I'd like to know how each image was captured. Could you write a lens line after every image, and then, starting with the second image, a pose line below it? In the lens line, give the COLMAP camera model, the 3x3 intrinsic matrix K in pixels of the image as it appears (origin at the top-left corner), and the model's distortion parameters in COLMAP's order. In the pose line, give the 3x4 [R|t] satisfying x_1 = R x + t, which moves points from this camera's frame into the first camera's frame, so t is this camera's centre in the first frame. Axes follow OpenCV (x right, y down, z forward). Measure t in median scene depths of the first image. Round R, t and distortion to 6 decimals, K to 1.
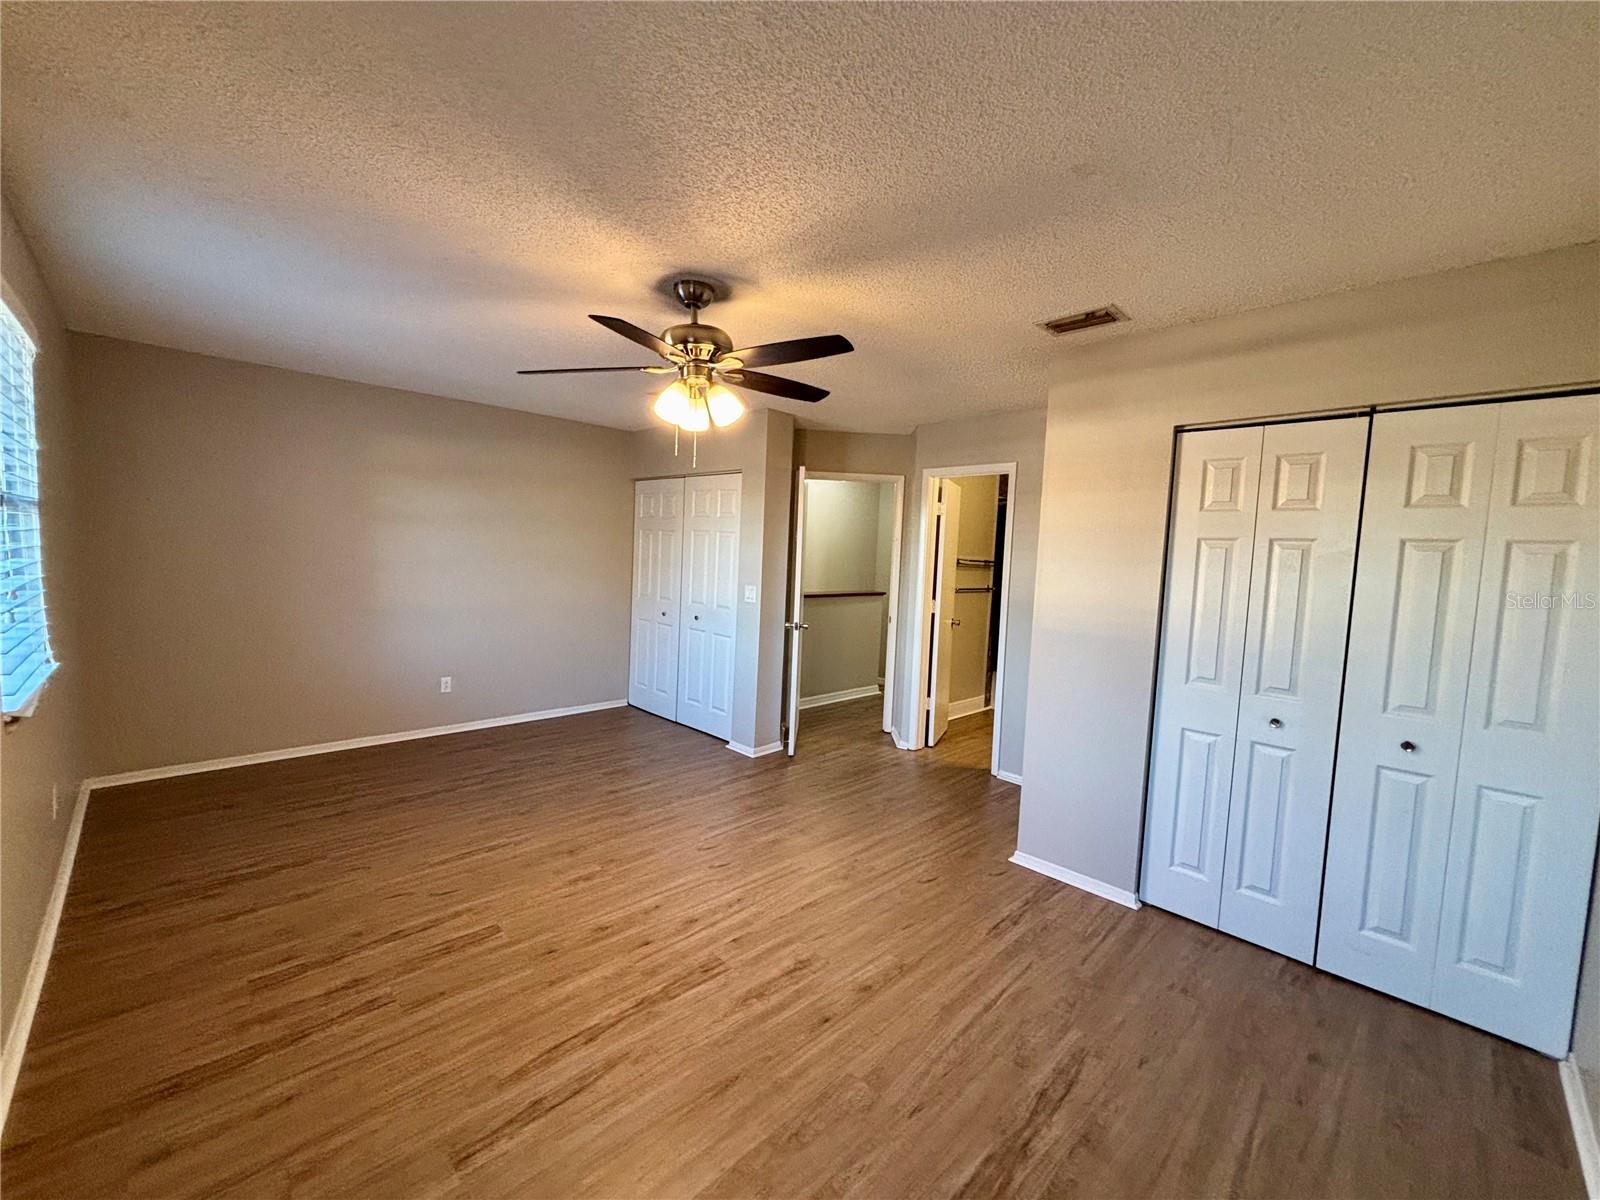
lens RADIAL K [[644.2, 0, 800.0], [0, 644.2, 600.0], [0, 0, 1]] dist [0.001769, -0.000047]
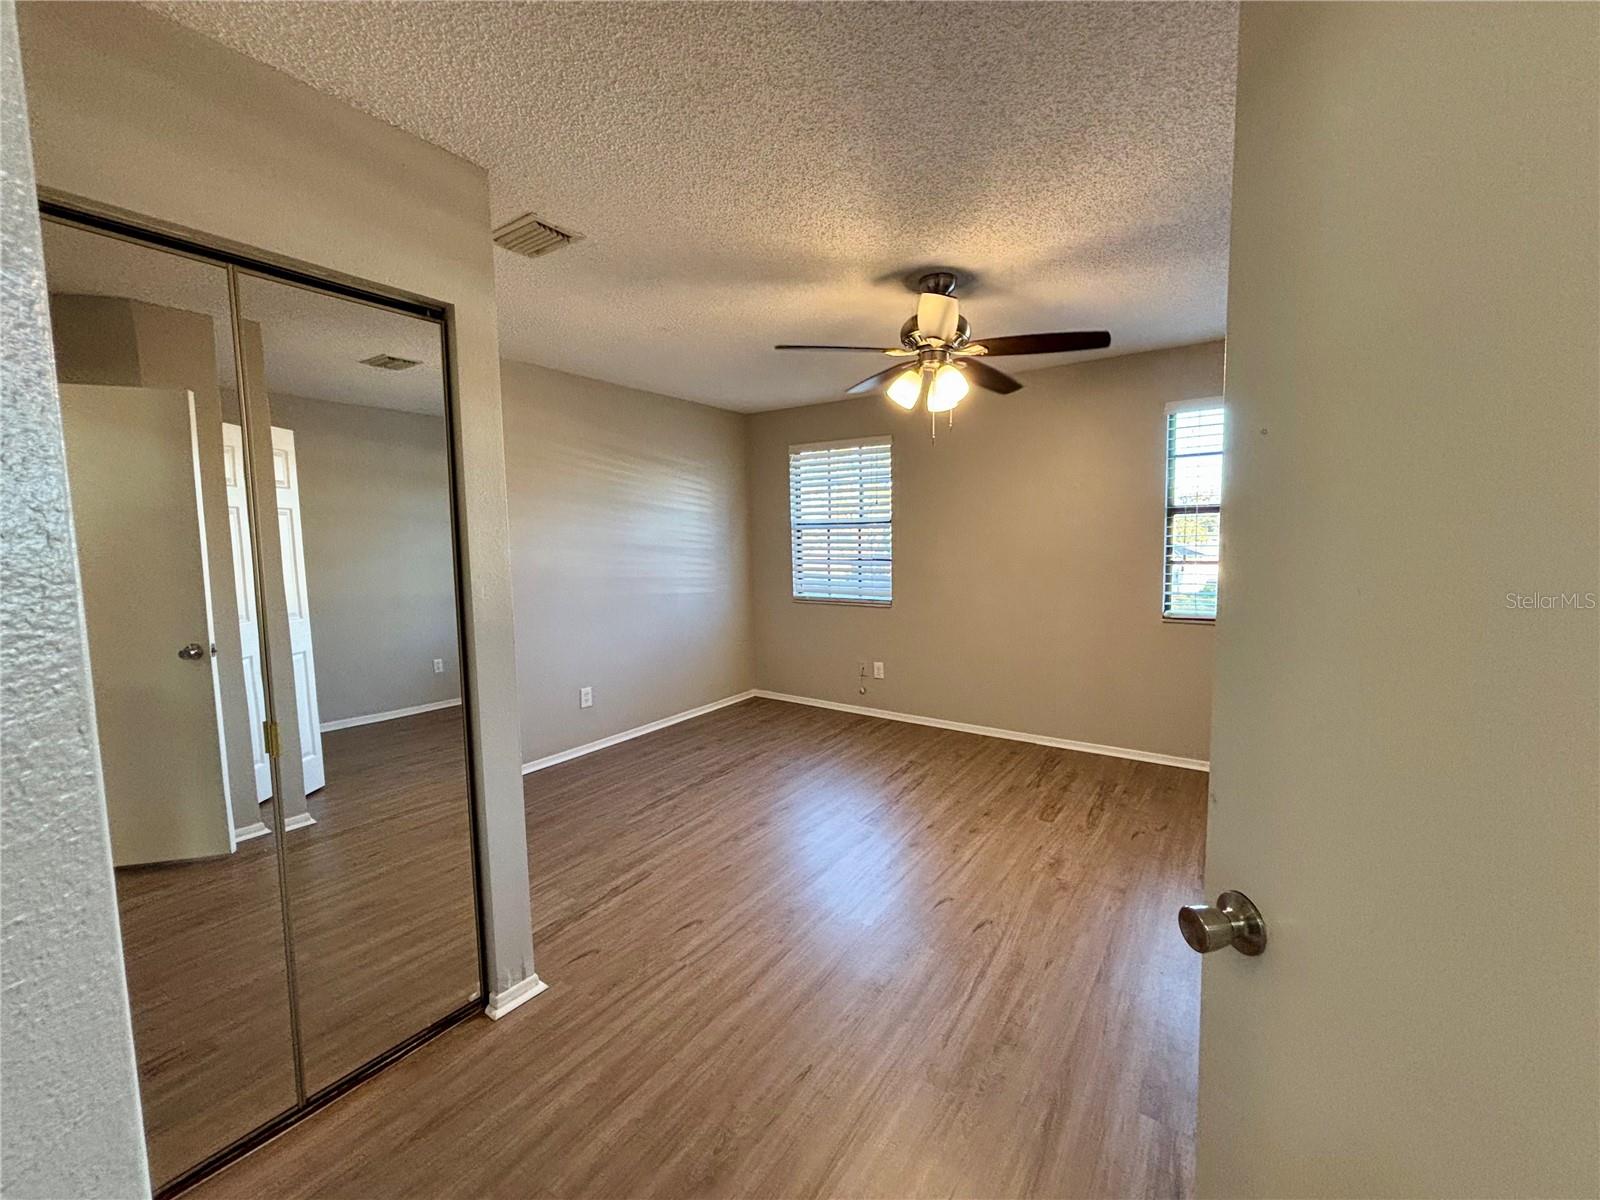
lens RADIAL K [[644.2, 0, 800.0], [0, 644.2, 600.0], [0, 0, 1]] dist [0.001769, -0.000047]
pose [[-0.983024, -0.010858, -0.183153, 0.283314], [-0.039905, 0.987004, 0.155665, -0.121739], [0.179083, 0.160331, -0.970682, 2.293927]]
